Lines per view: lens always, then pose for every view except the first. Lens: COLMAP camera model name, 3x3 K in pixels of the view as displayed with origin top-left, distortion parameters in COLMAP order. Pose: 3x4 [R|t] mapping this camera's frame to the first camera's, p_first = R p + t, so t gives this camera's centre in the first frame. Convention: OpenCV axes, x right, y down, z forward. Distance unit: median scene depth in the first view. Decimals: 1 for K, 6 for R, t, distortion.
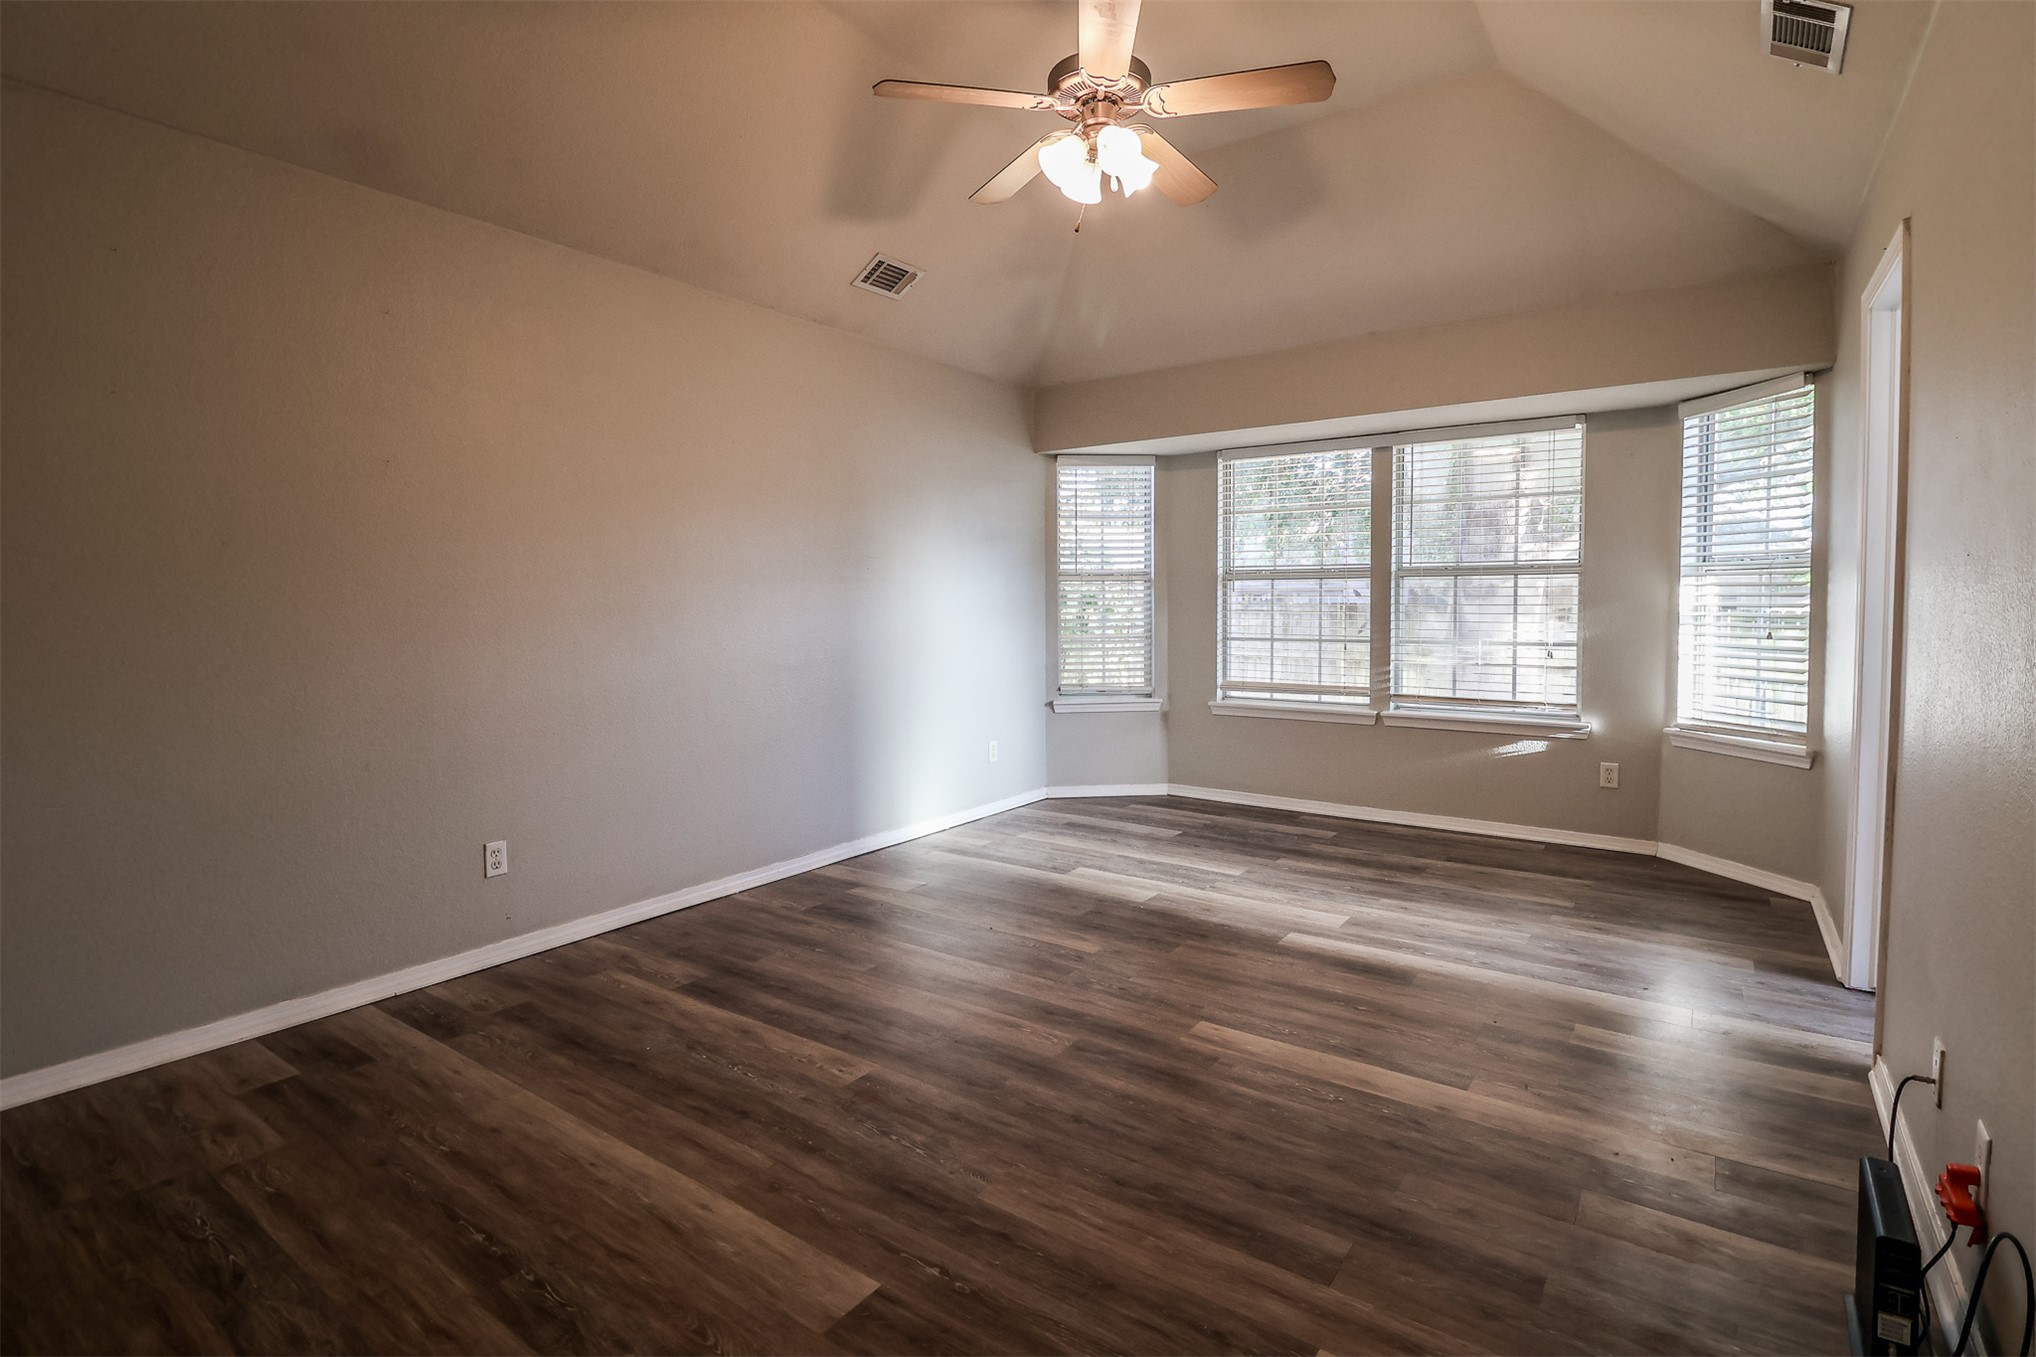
lens RADIAL K [[950.8, 0, 1032.5], [0, 950.8, 651.5], [0, 0, 1]] dist [-0.001202, -0.011422]
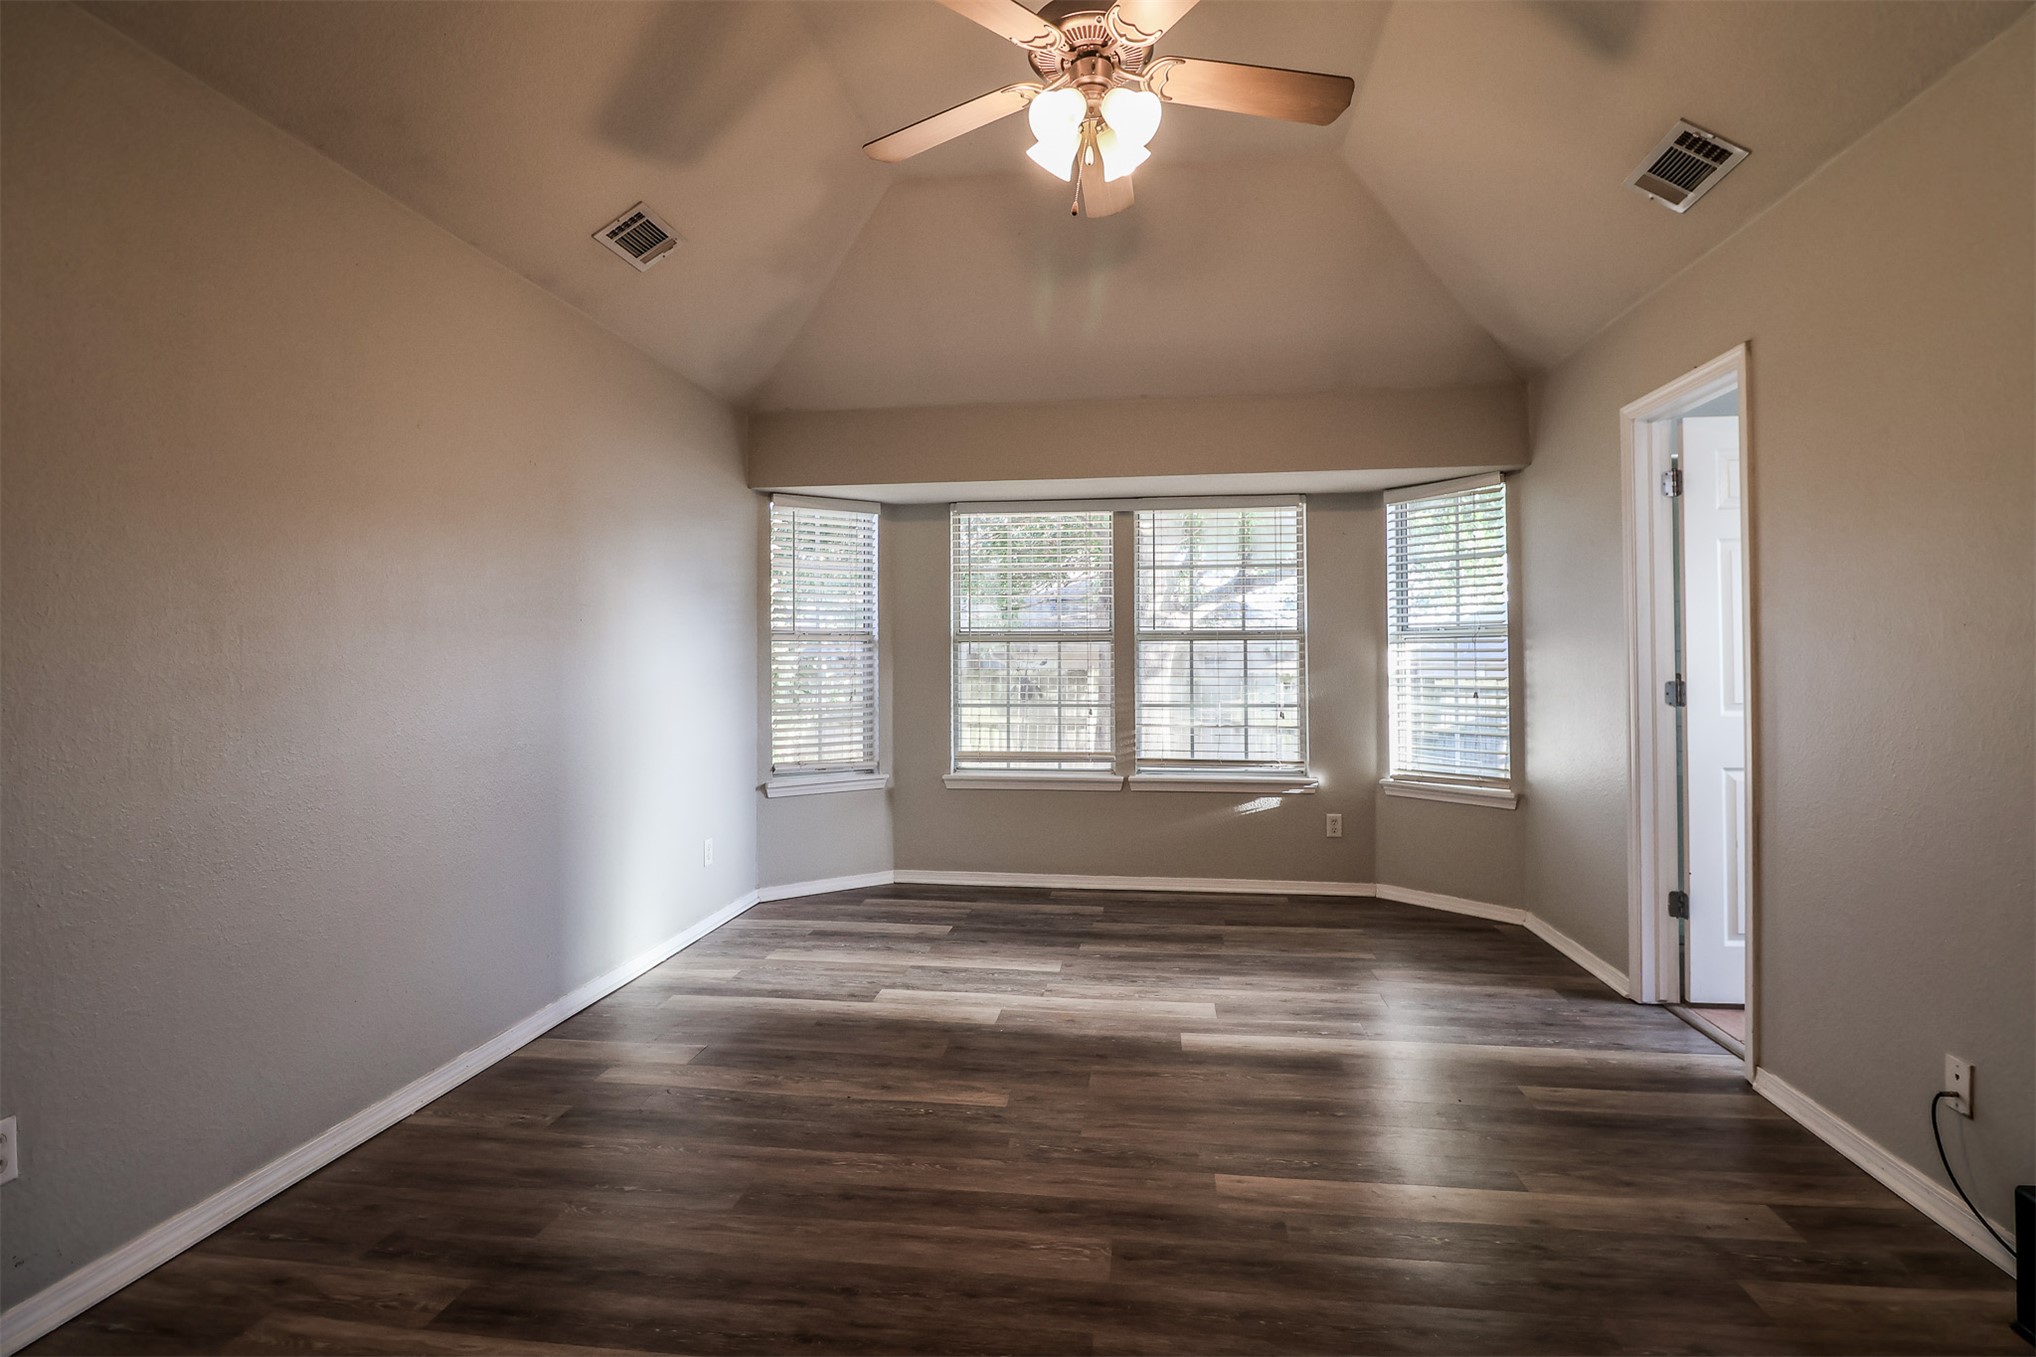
lens RADIAL K [[950.8, 0, 1032.5], [0, 950.8, 651.5], [0, 0, 1]] dist [-0.001202, -0.011422]
pose [[0.887167, 0.009014, 0.461360, -0.196434], [0.022547, 0.997768, -0.062849, -0.007510], [-0.460897, 0.066160, 0.884984, 0.181882]]
